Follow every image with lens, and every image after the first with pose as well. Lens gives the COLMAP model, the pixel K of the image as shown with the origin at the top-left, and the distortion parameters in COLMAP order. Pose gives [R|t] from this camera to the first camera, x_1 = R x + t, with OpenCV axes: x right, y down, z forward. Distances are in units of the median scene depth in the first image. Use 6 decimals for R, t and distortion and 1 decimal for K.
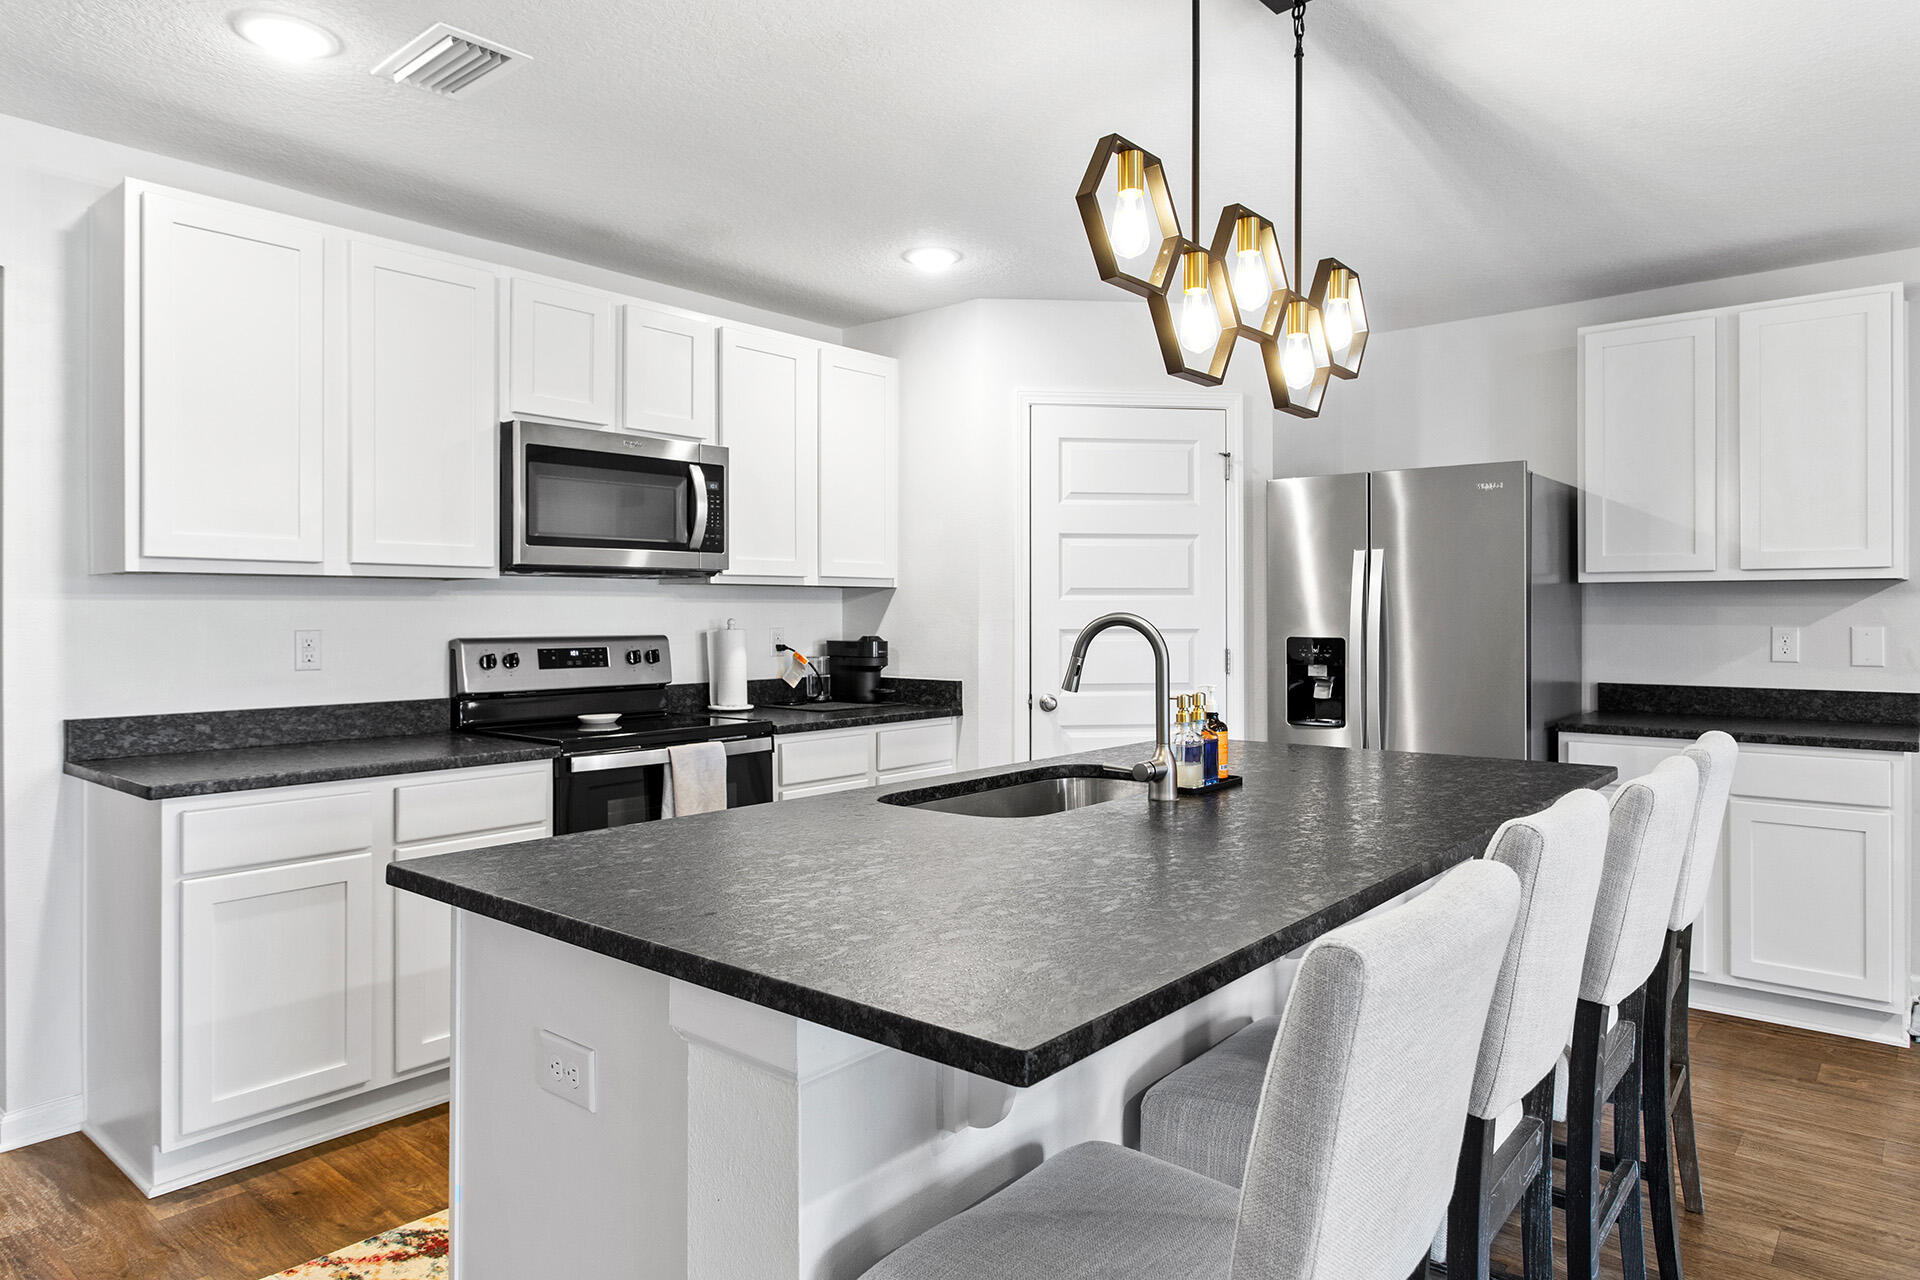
lens RADIAL K [[1174.7, 0, 959.9], [0, 1174.7, 615.4], [0, 0, 1]] dist [0.000083, 0.000106]
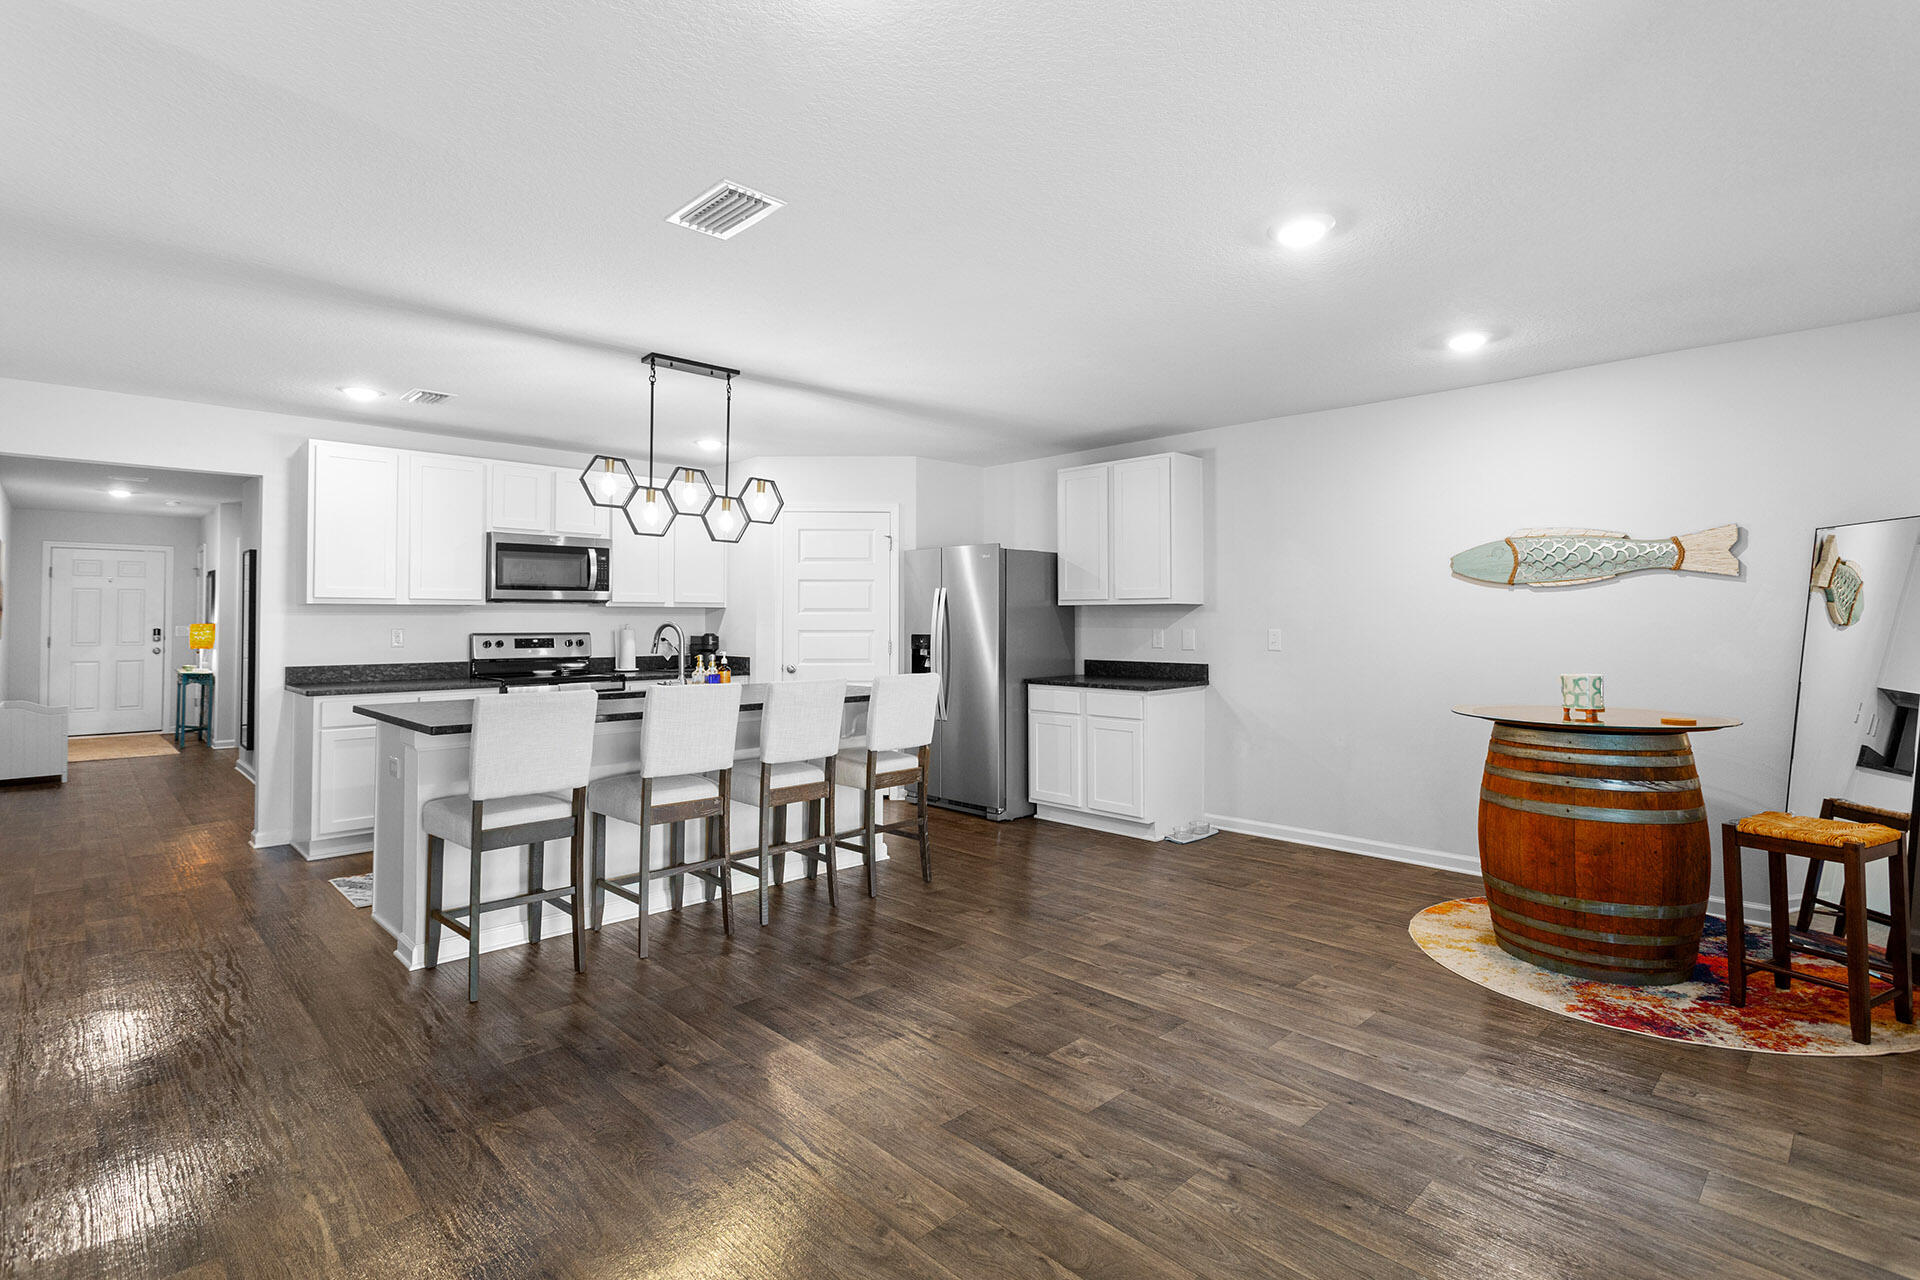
lens RADIAL K [[920.1, 0, 961.4], [0, 920.1, 606.5], [0, 0, 1]] dist [0.000038, 0.000096]
pose [[0.995780, -0.000310, -0.091775, 0.563331], [-0.001276, 0.999851, -0.017223, -0.000978], [0.091767, 0.017267, 0.995631, -0.530584]]
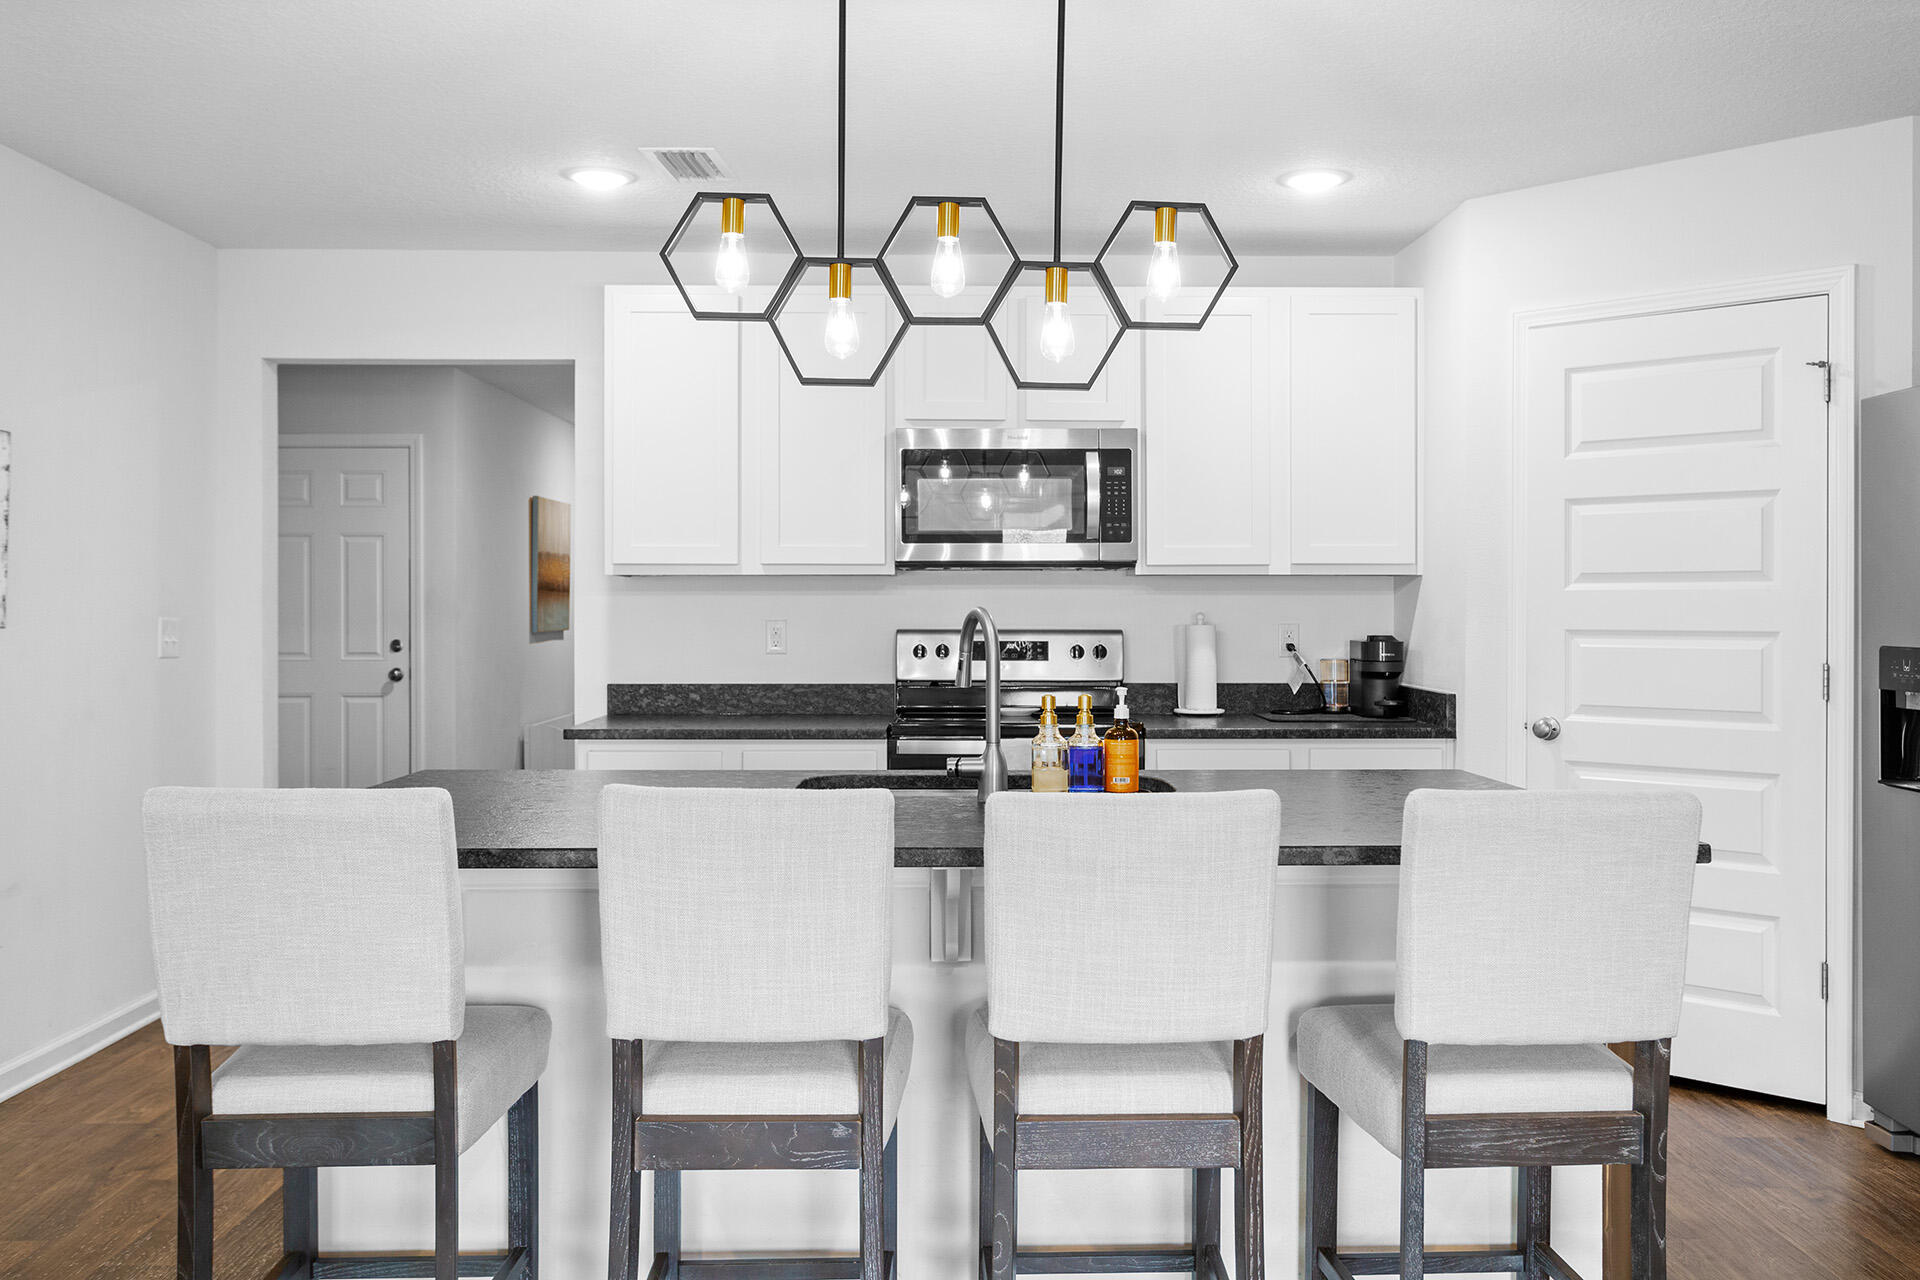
lens RADIAL K [[1572.2, 0, 961.6], [0, 1572.2, 618.8], [0, 0, 1]] dist [0.000881, -0.001380]
pose [[0.656186, 0.007531, -0.754562, 0.675775], [-0.002586, 0.999967, 0.007731, -0.001708], [0.754595, -0.003122, 0.656184, 0.080671]]
